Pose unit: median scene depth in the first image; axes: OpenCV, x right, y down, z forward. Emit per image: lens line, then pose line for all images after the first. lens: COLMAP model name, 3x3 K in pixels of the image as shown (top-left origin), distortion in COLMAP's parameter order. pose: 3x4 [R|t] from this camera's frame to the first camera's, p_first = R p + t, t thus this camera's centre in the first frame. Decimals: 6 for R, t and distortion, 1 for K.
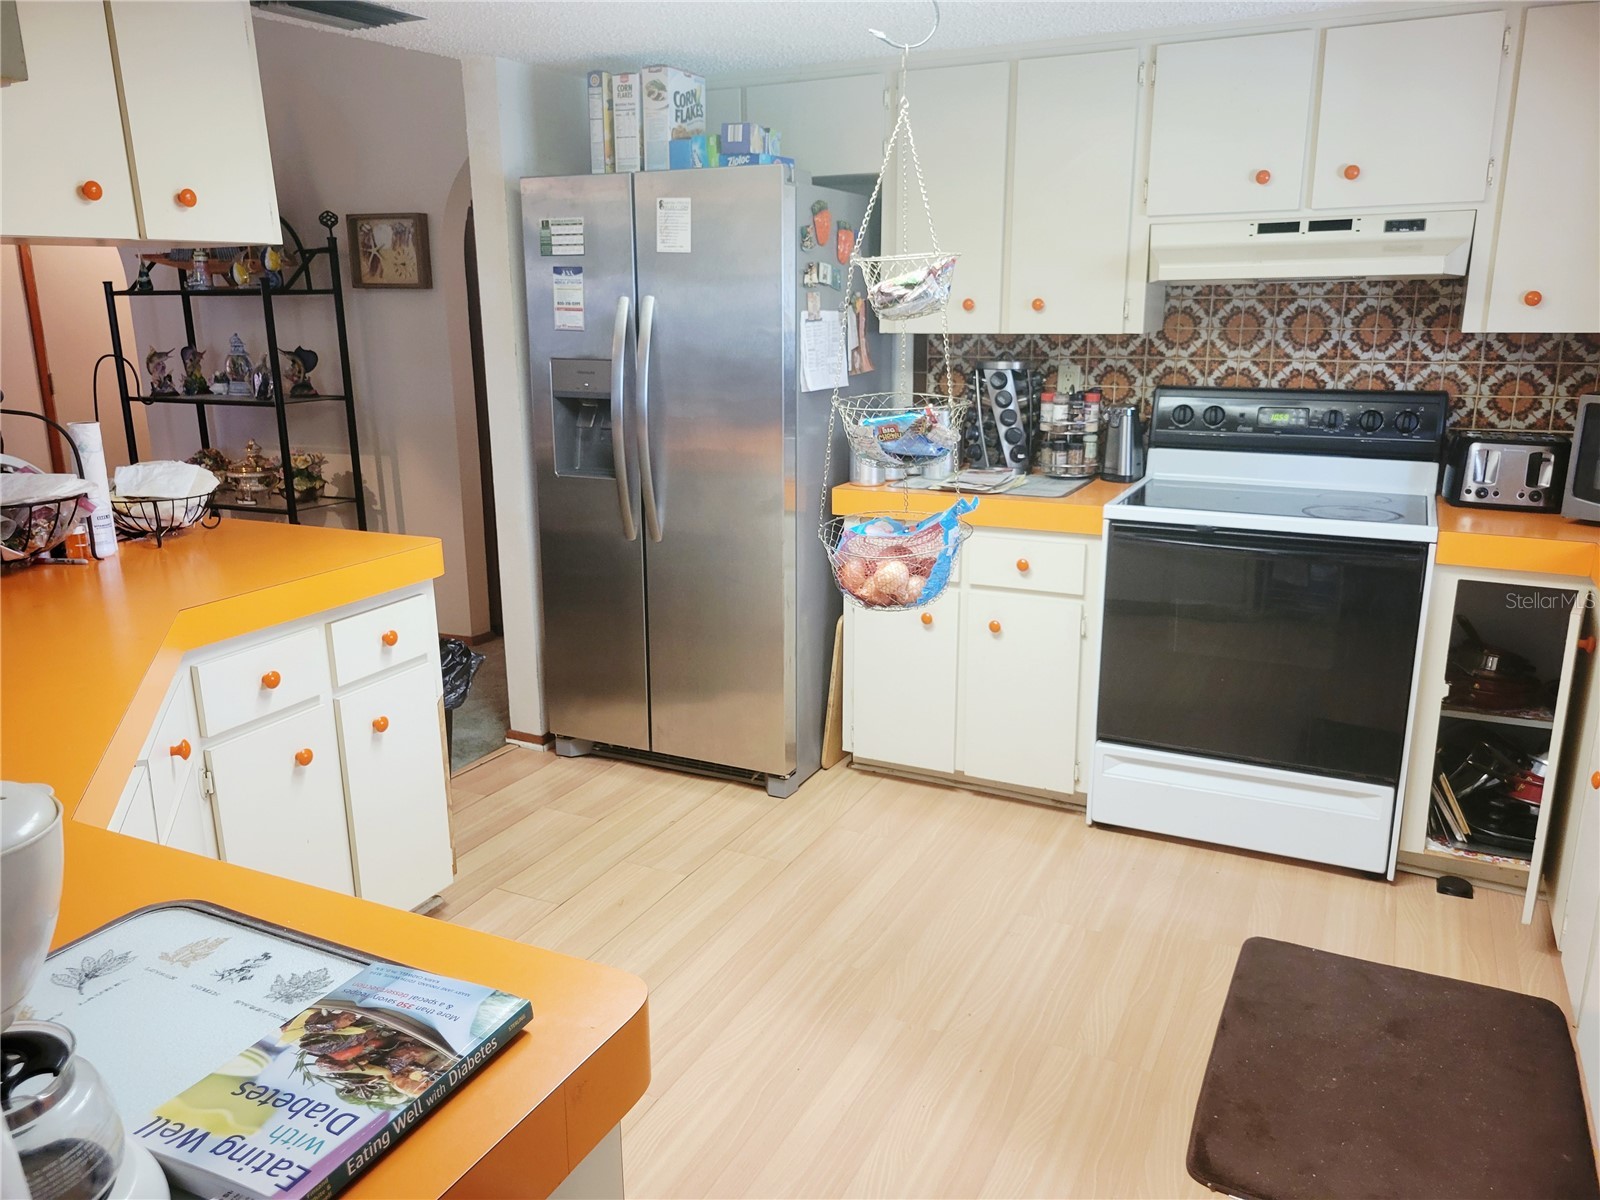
lens RADIAL K [[1205.9, 0, 796.9], [0, 1205.9, 602.2], [0, 0, 1]] dist [0.051176, -0.042154]
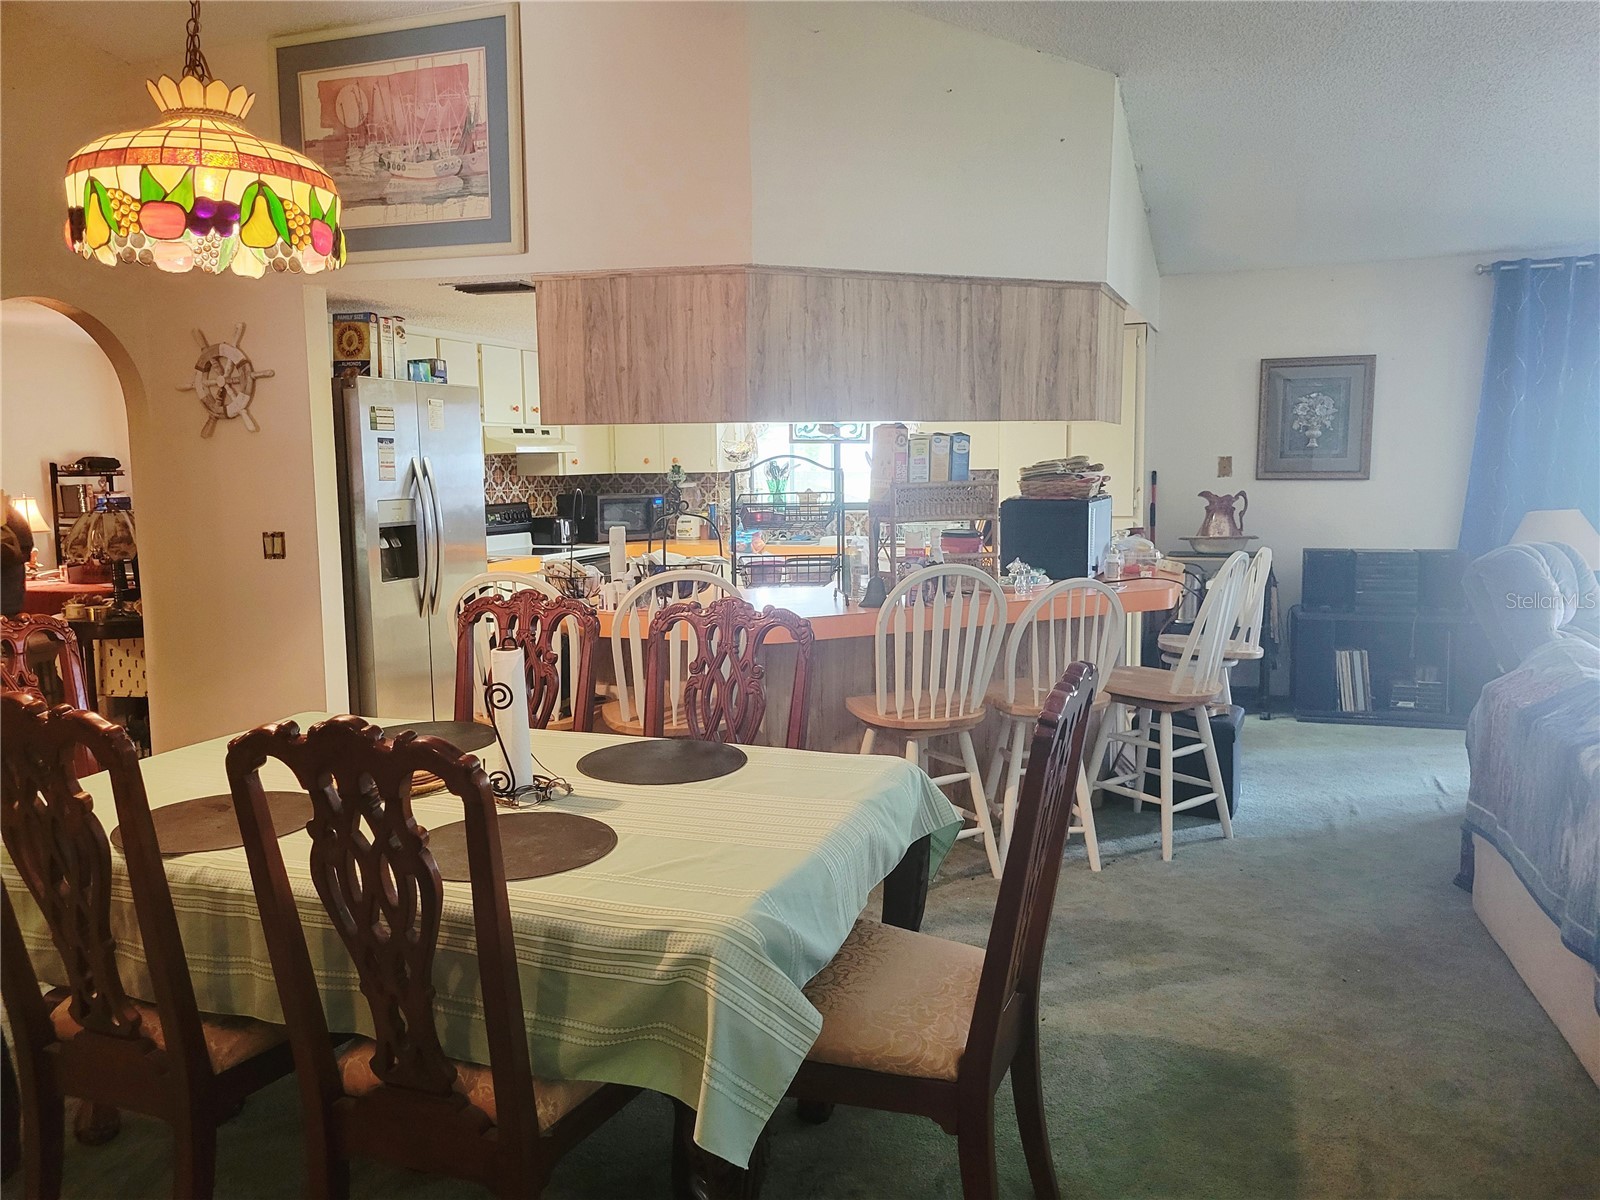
lens RADIAL K [[1205.9, 0, 793.9], [0, 1205.9, 600.3], [0, 0, 1]] dist [0.051176, -0.042154]
pose [[-0.106037, -0.108189, 0.988459, -1.877296], [0.257079, 0.957284, 0.132355, -0.172872], [-0.960555, 0.268147, -0.073694, 0.757849]]
